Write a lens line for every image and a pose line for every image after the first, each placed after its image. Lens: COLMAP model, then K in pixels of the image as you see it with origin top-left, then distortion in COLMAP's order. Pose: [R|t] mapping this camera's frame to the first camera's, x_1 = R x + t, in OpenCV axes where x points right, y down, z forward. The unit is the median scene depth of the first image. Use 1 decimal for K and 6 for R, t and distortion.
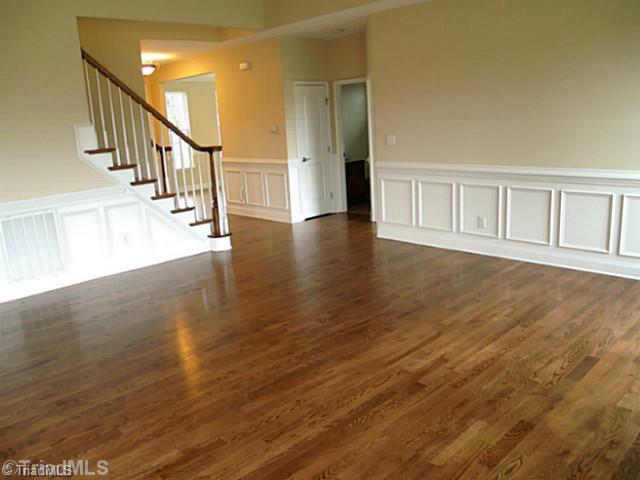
lens RADIAL K [[529.1, 0, 318.8], [0, 529.1, 239.6], [0, 0, 1]] dist [-0.035782, -0.000773]
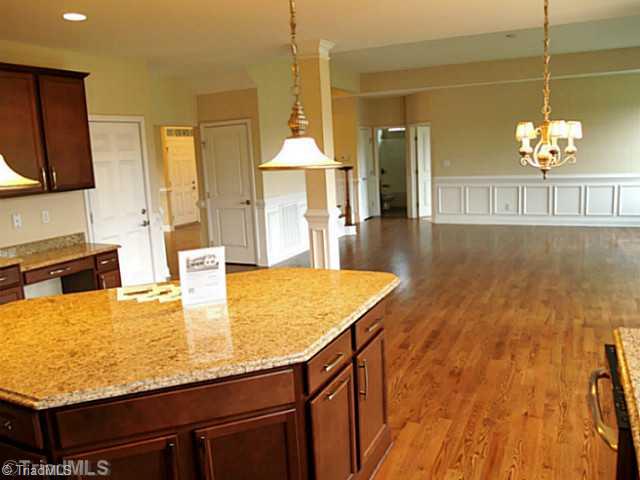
lens RADIAL K [[529.1, 0, 321.5], [0, 529.1, 238.8], [0, 0, 1]] dist [-0.035782, -0.000773]
pose [[0.928457, -0.044743, 0.368735, -0.872626], [0.077381, 0.994237, -0.074198, 0.146367], [-0.363290, 0.097423, 0.926568, -0.394940]]
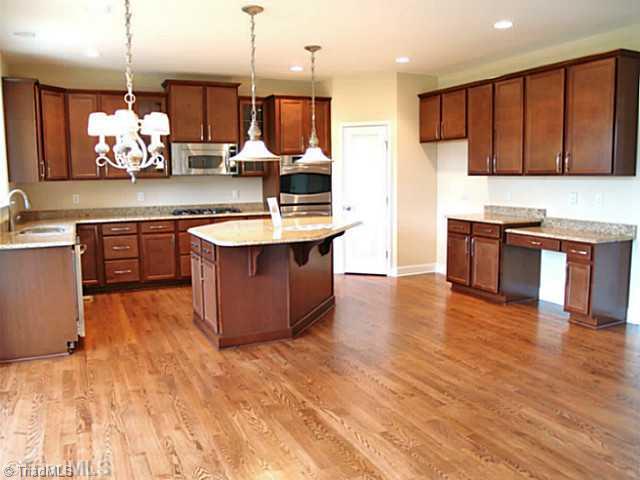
lens RADIAL K [[529.1, 0, 320.4], [0, 529.1, 239.4], [0, 0, 1]] dist [-0.035782, -0.000773]
pose [[-0.301498, 0.175353, -0.937204, 2.201163], [-0.184747, 0.953571, 0.237848, -0.533016], [0.935397, 0.244856, -0.255104, 2.253916]]
